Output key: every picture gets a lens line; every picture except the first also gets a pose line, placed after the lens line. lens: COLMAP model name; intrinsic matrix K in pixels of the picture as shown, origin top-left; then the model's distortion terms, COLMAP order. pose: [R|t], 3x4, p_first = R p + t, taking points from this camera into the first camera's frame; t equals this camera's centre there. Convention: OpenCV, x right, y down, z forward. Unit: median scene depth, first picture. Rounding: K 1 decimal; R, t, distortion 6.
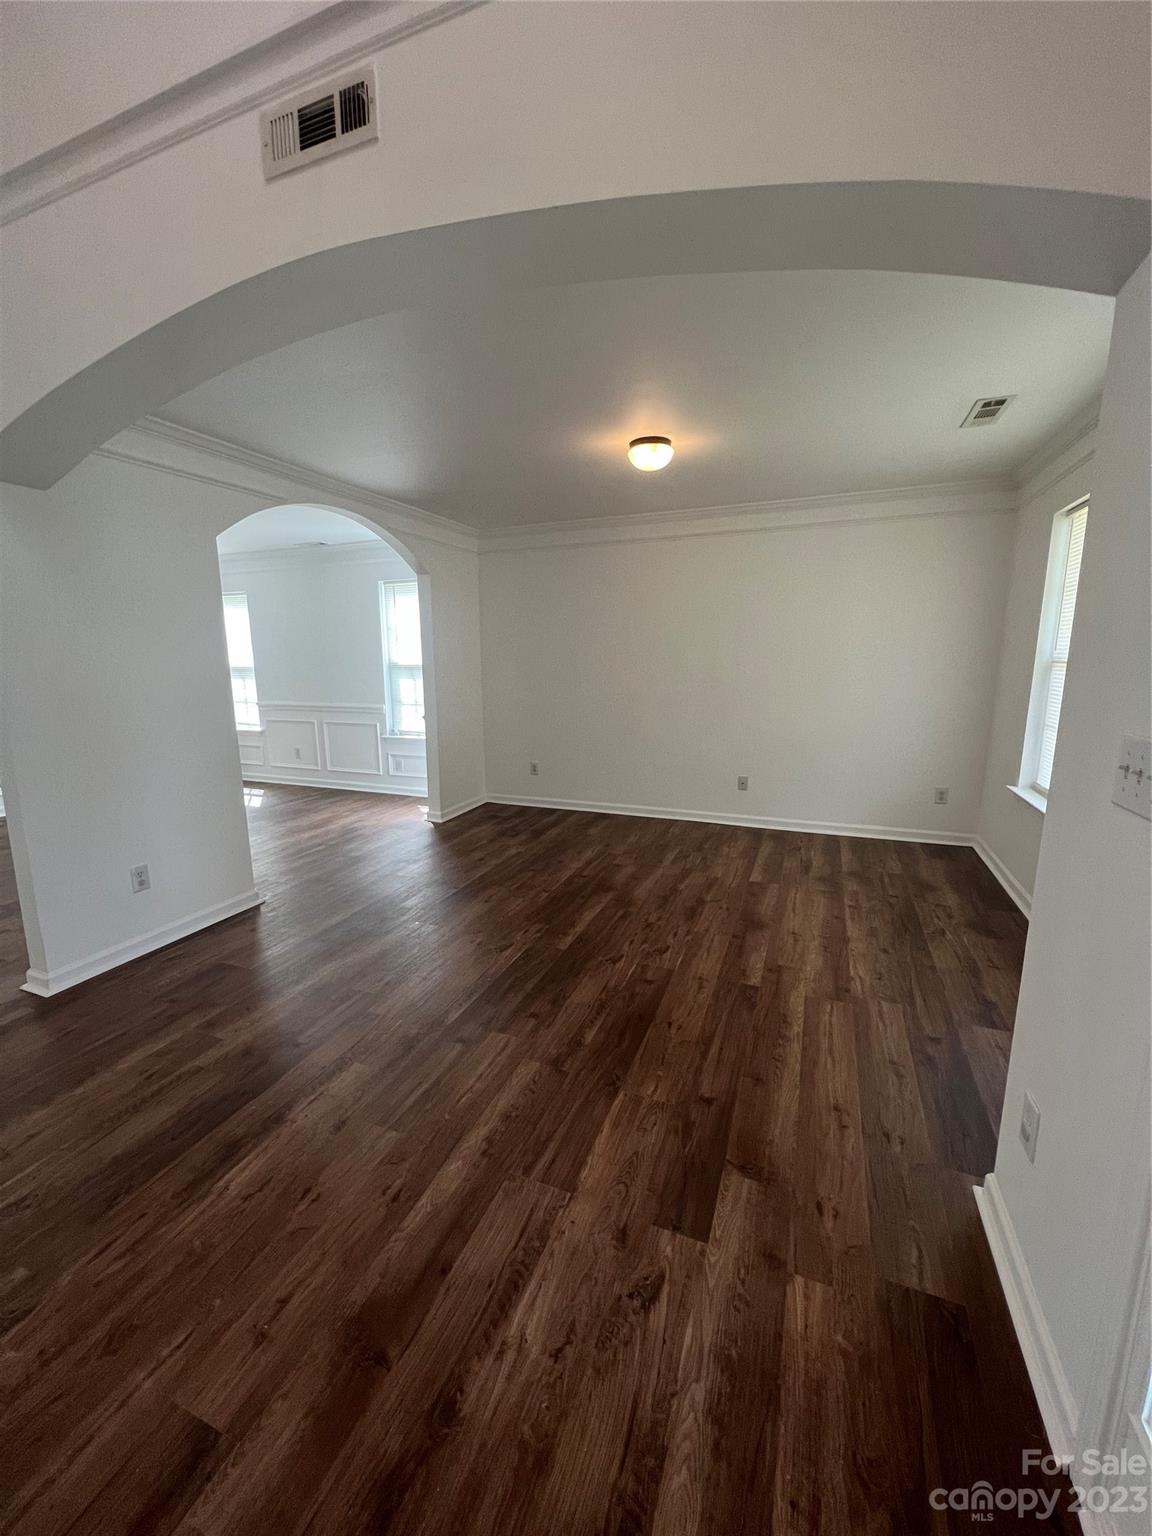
lens RADIAL K [[613.3, 0, 571.6], [0, 613.3, 768.8], [0, 0, 1]] dist [-0.002094, 0.000117]
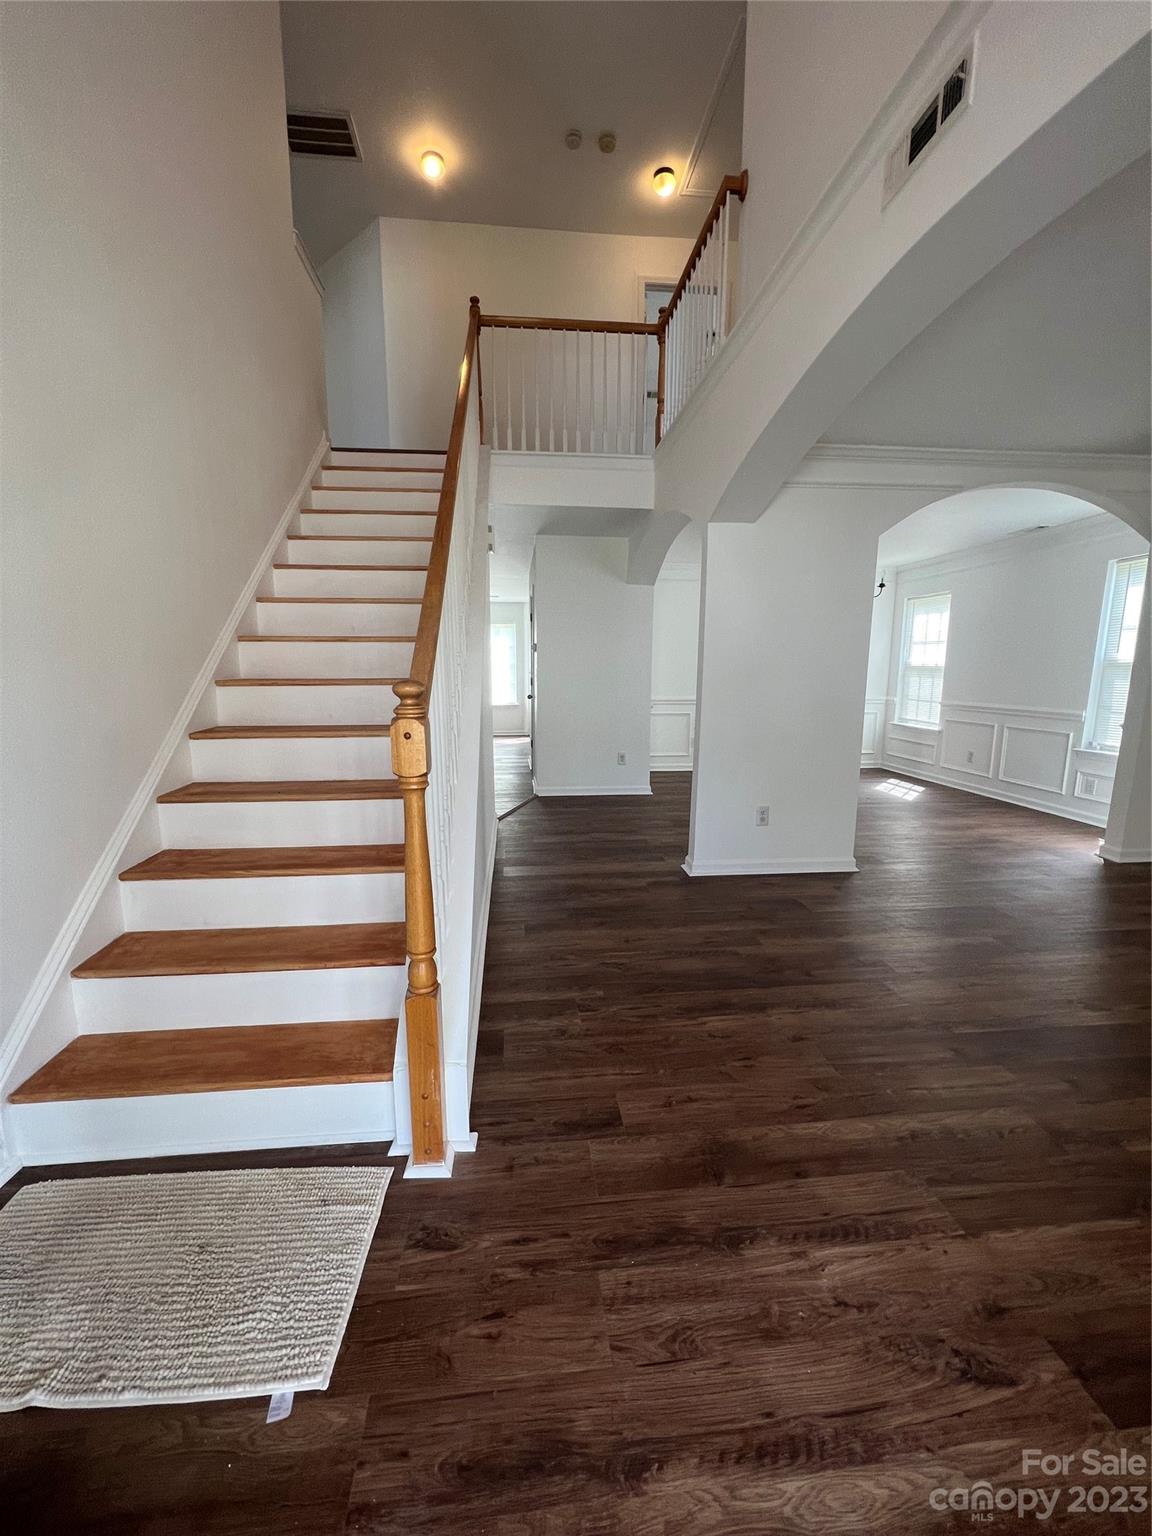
lens RADIAL K [[613.3, 0, 571.6], [0, 613.3, 768.8], [0, 0, 1]] dist [-0.002094, 0.000117]
pose [[0.464427, 0.152622, -0.872361, 0.348934], [-0.169883, 0.982098, 0.081379, 0.074063], [0.869165, 0.110405, 0.482041, 0.038385]]
